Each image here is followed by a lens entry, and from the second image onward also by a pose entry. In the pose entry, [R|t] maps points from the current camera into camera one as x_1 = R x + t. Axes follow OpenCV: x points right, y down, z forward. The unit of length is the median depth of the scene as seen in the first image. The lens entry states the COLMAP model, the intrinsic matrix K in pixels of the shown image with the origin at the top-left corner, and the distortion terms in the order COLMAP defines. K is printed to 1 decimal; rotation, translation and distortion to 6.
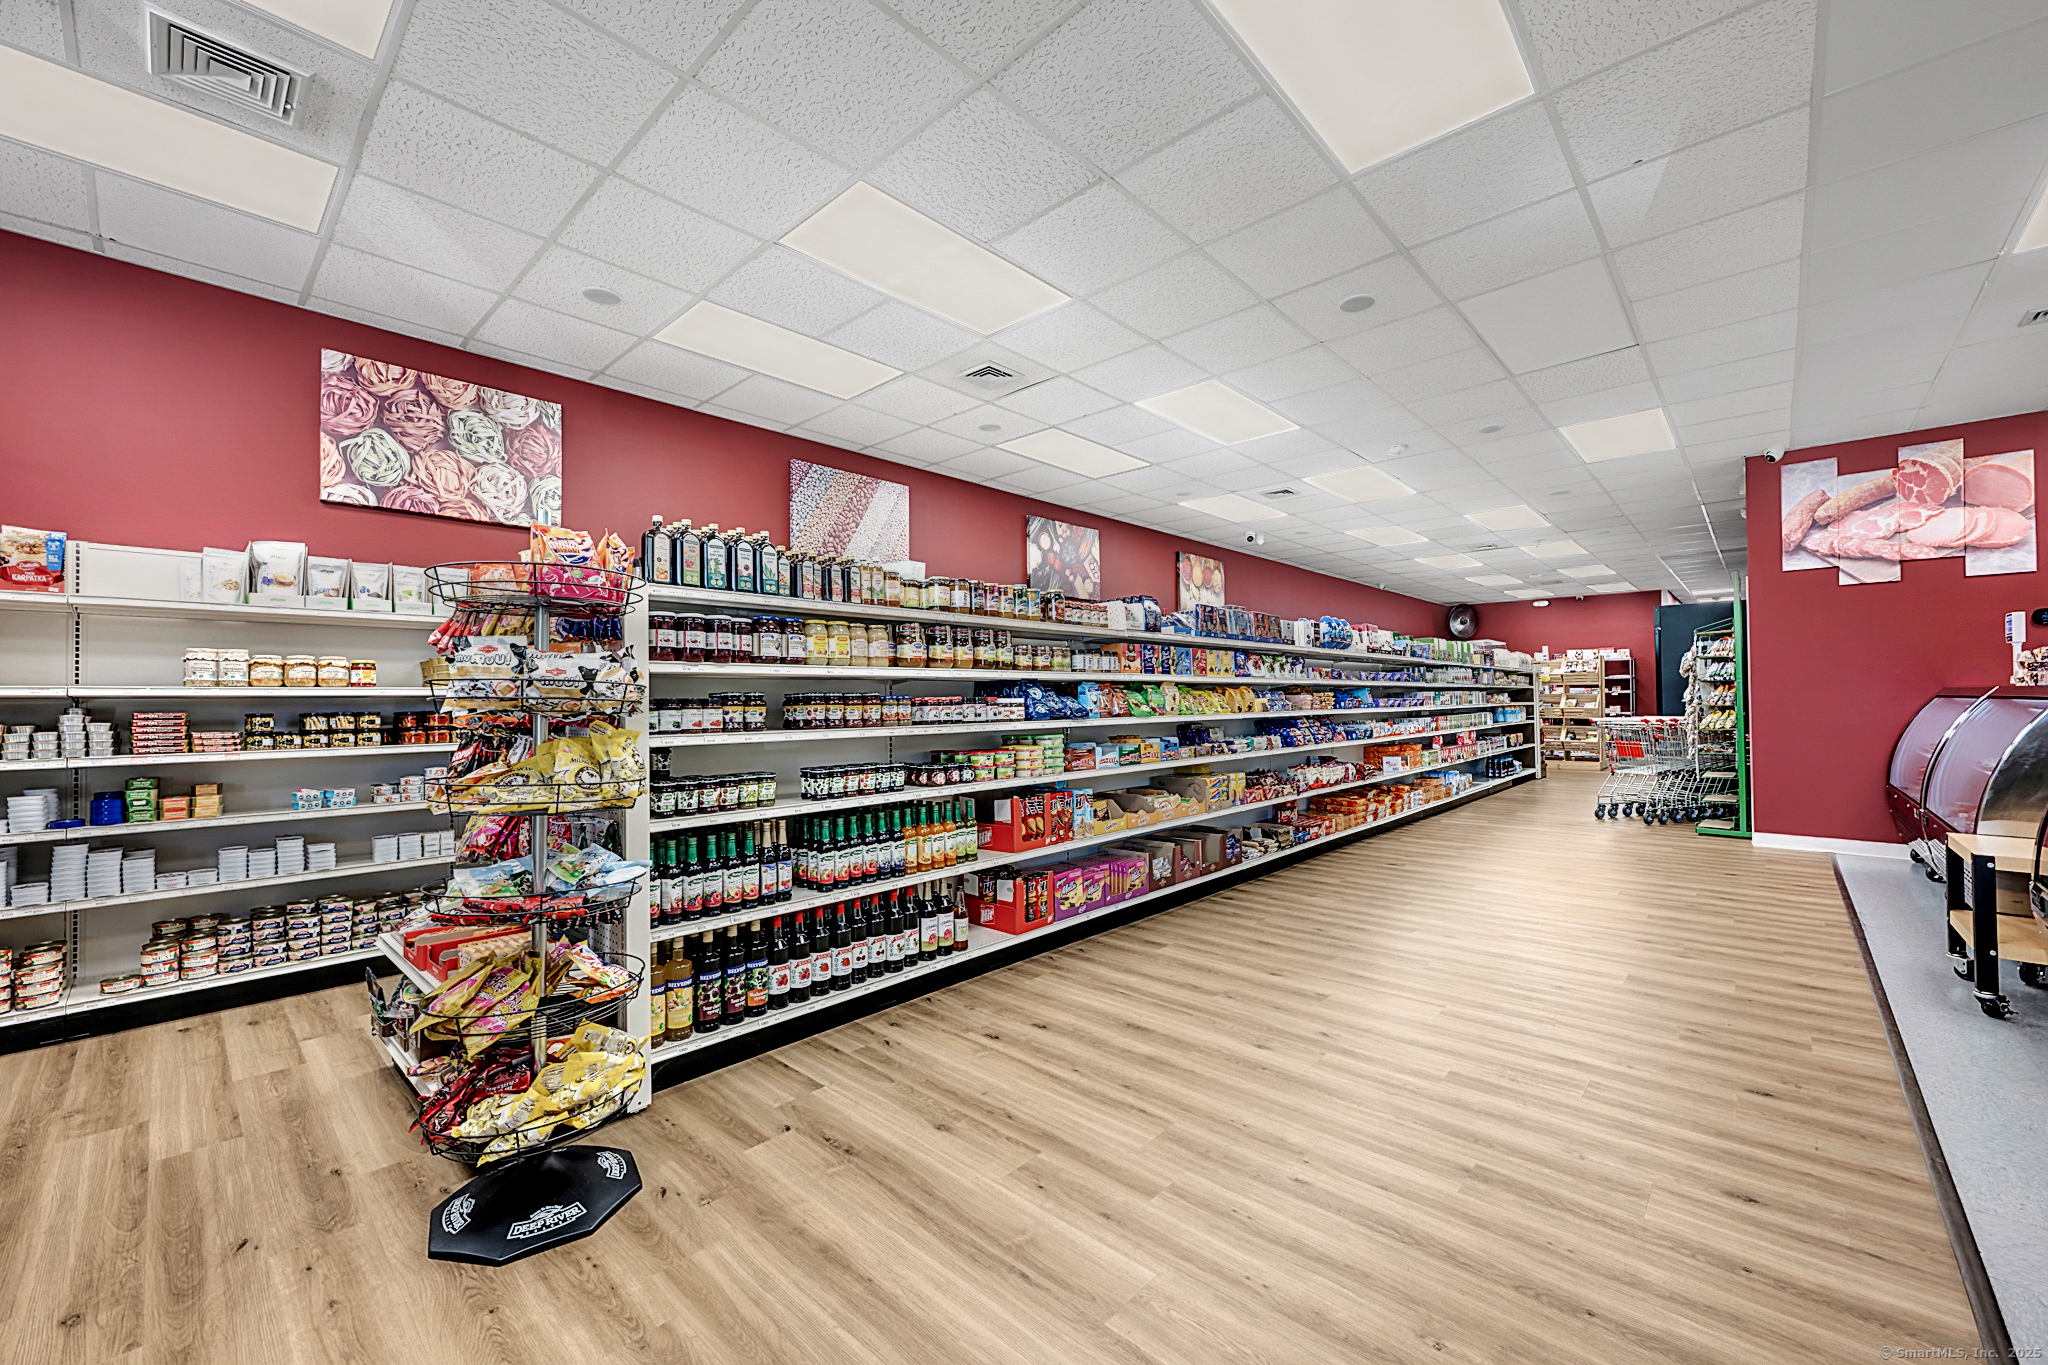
lens RADIAL K [[815.3, 0, 1016.4], [0, 815.3, 689.0], [0, 0, 1]] dist [-0.000849, -0.000168]
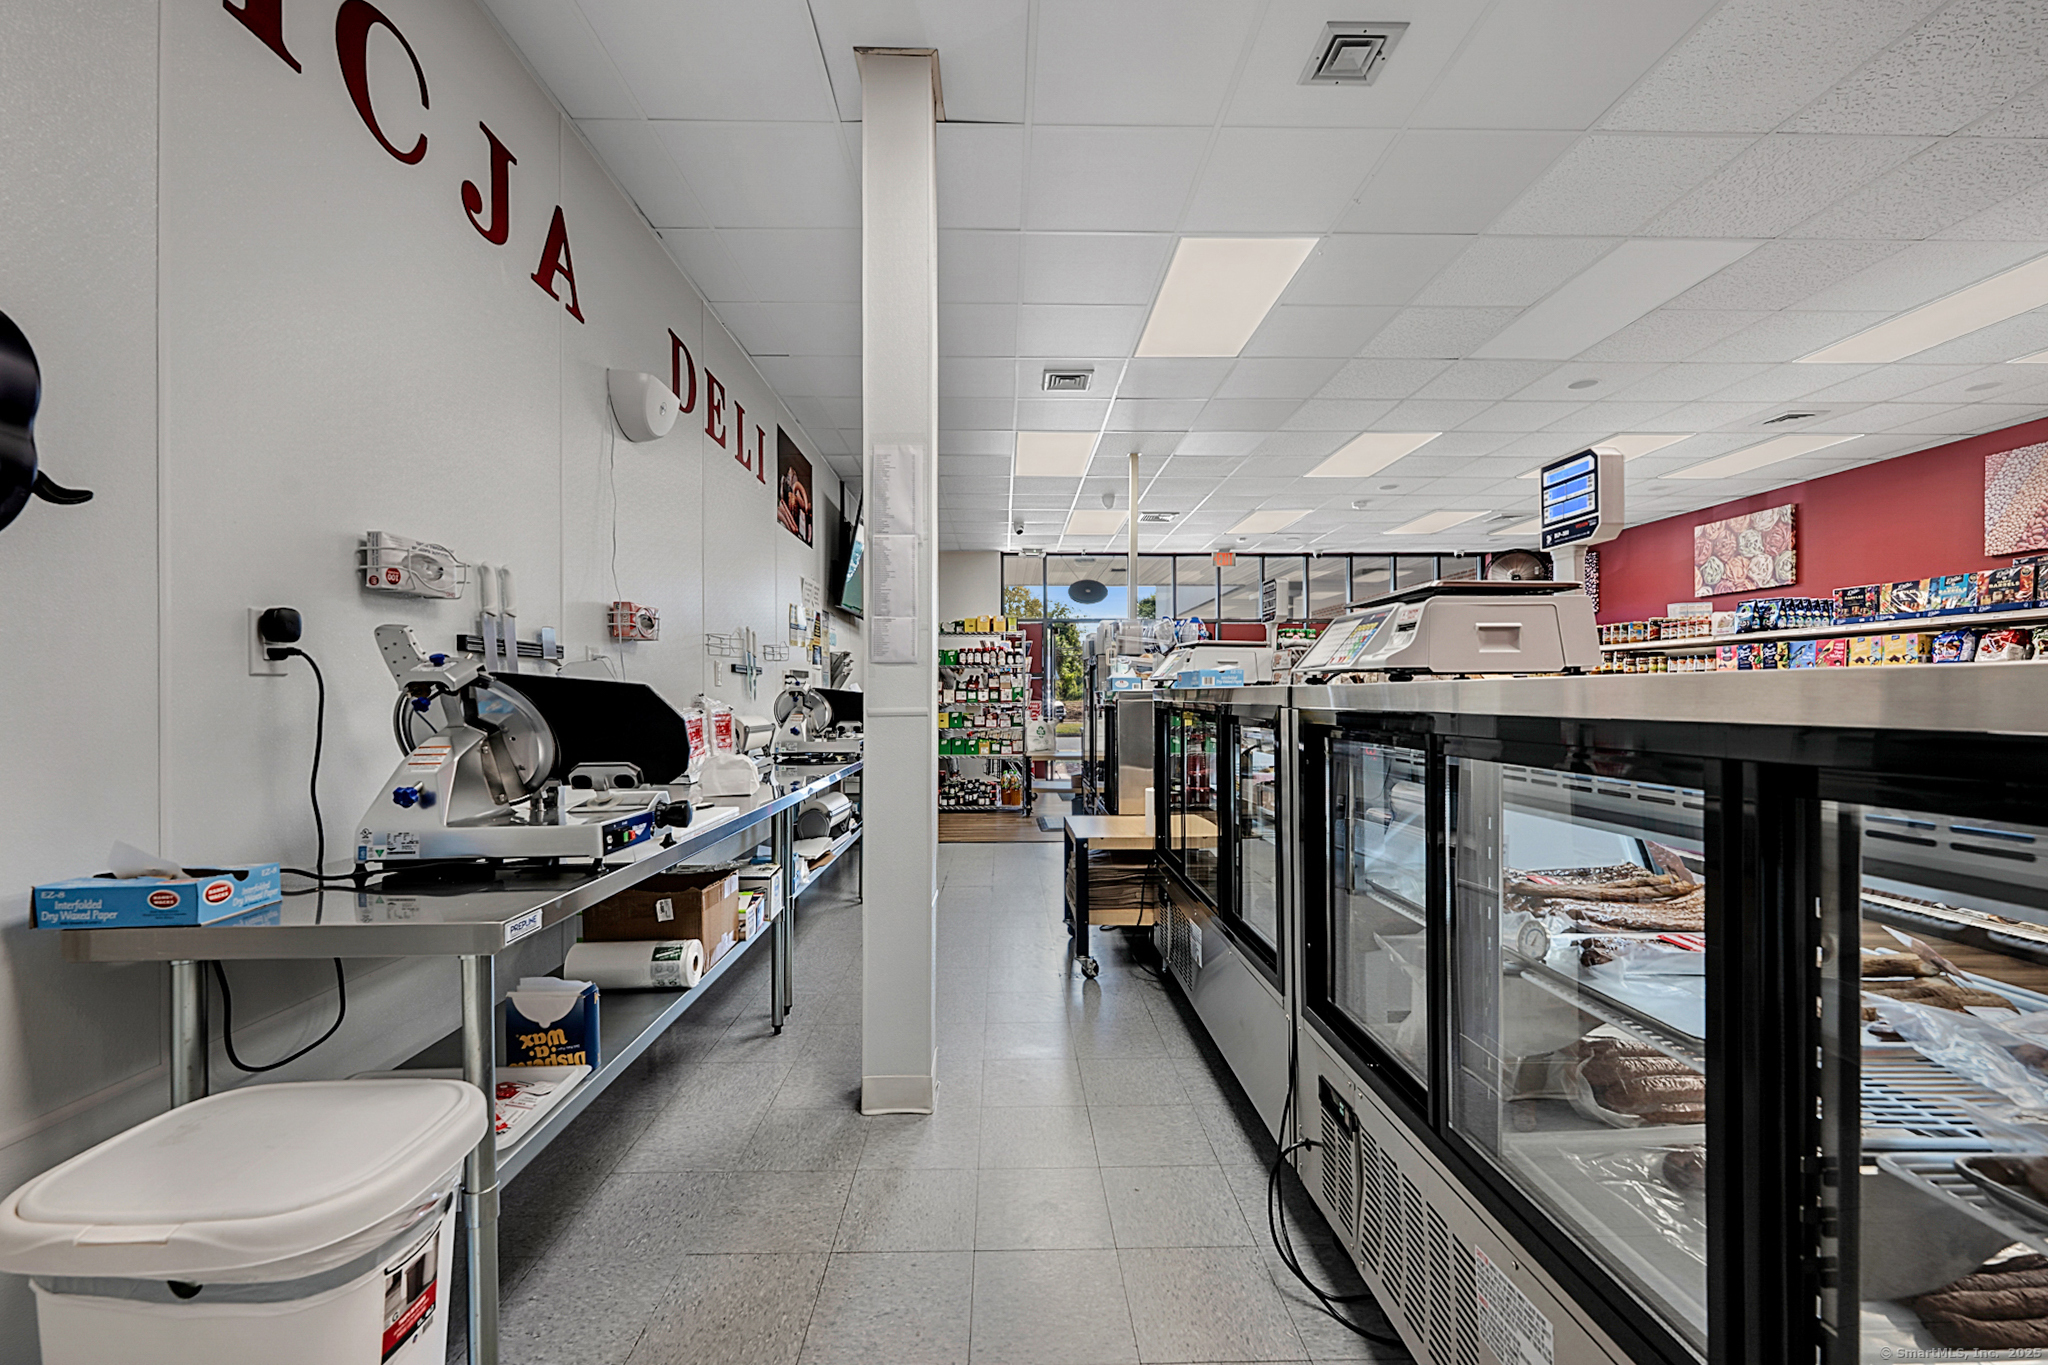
lens RADIAL K [[815.3, 0, 1026.4], [0, 815.3, 692.8], [0, 0, 1]] dist [-0.000849, -0.000168]
pose [[-0.711799, 0.008892, -0.702327, 1.631123], [0.020366, 0.999761, -0.007984, 0.000884], [0.702088, -0.019986, -0.711810, 1.085114]]
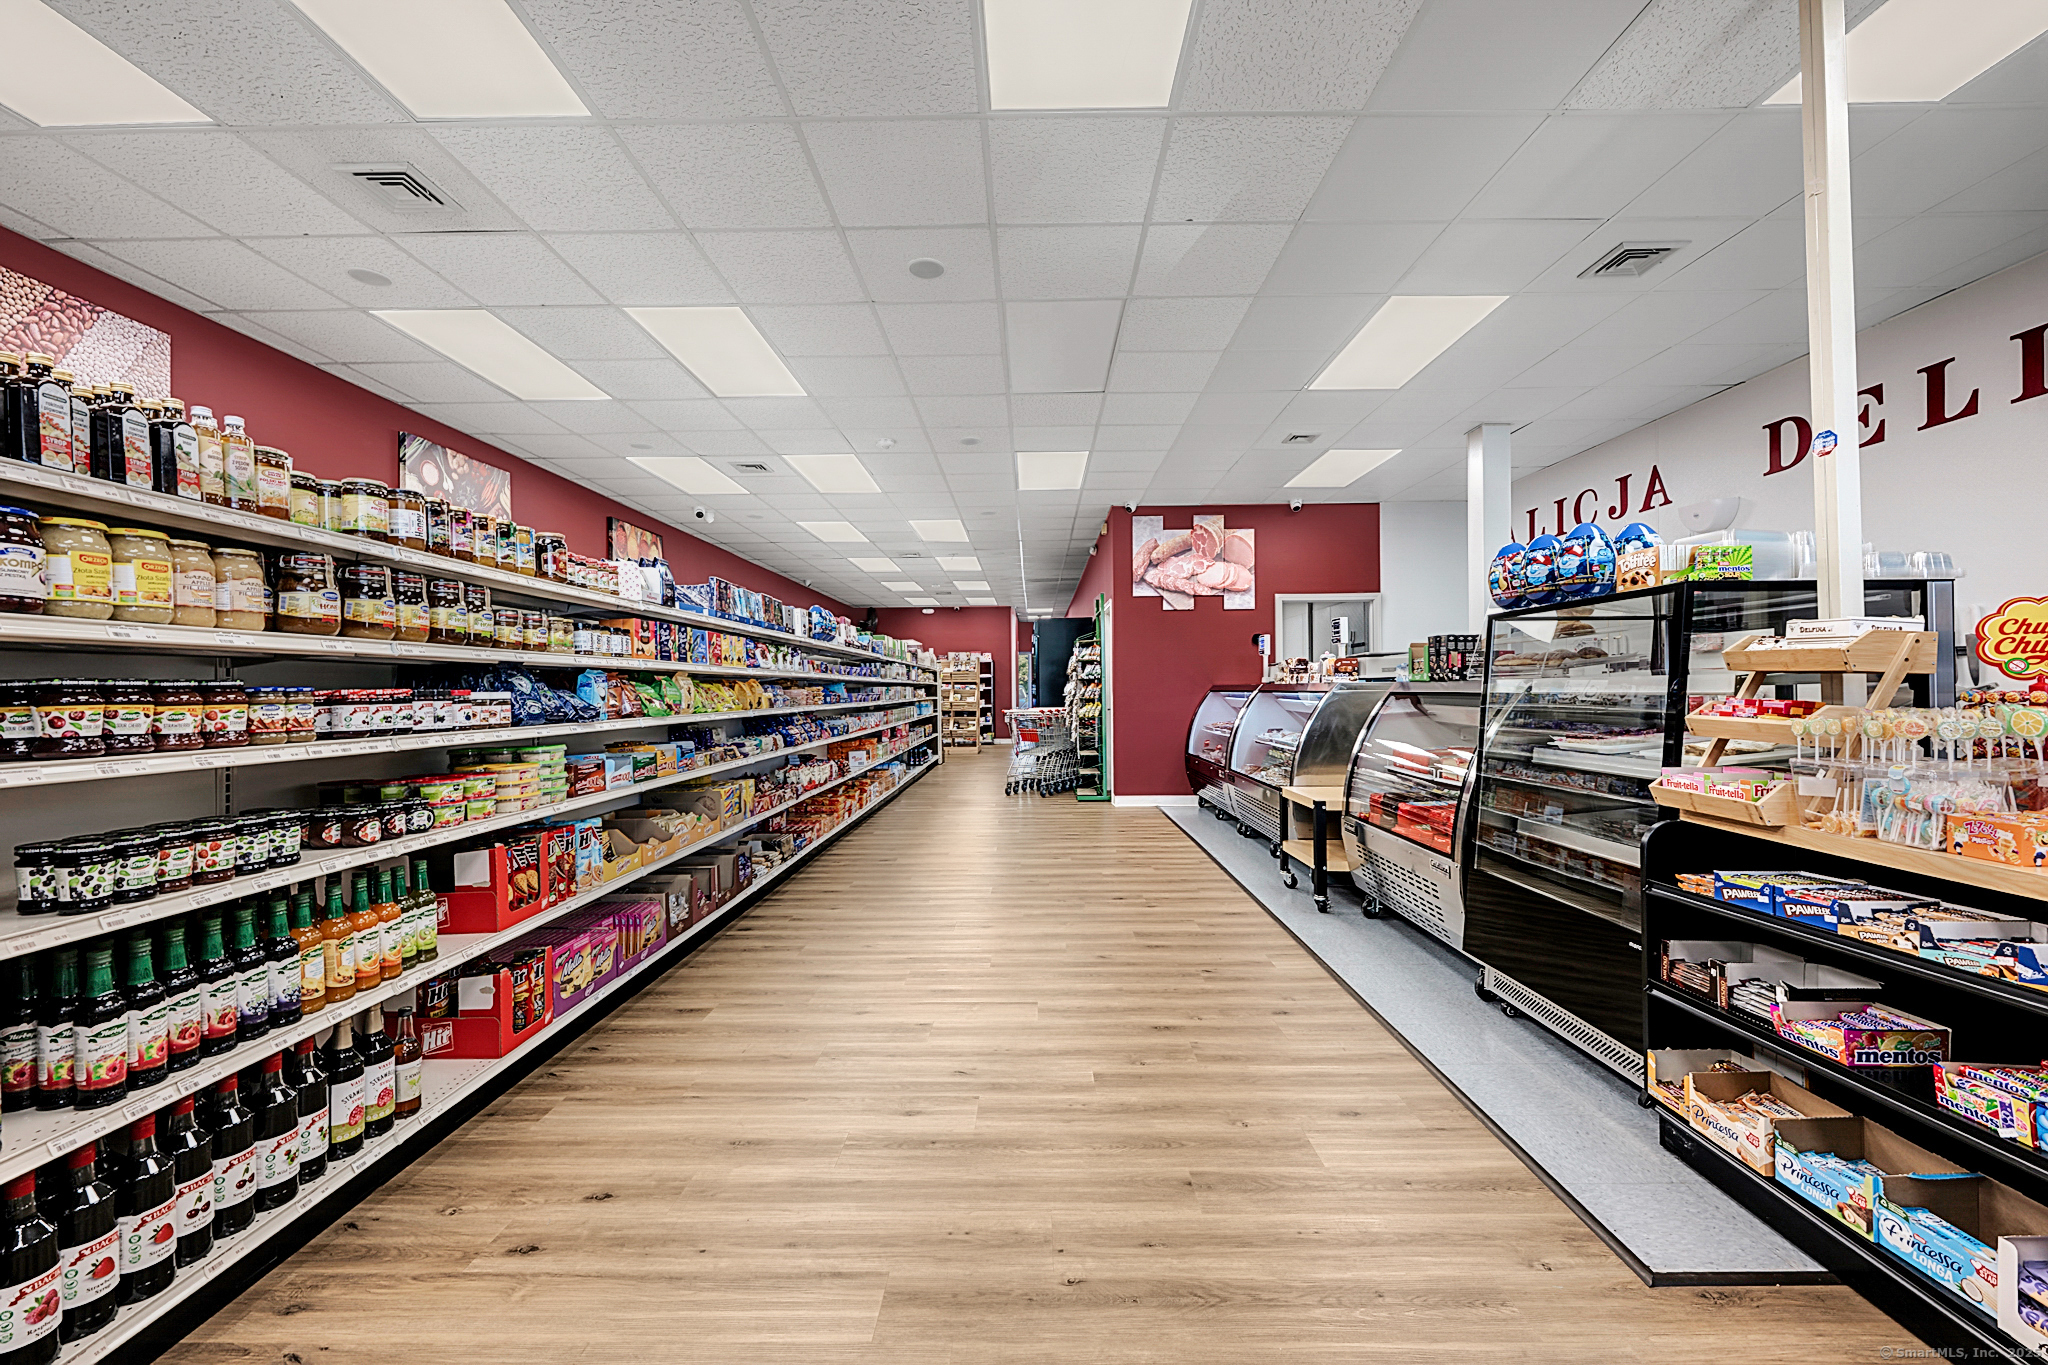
lens RADIAL K [[815.3, 0, 1030.7], [0, 815.3, 688.7], [0, 0, 1]] dist [-0.000849, -0.000168]
pose [[0.732196, 0.002845, 0.681088, -0.107943], [-0.005988, 0.999980, 0.002260, 0.004034], [-0.681067, -0.005733, 0.732198, 0.196662]]
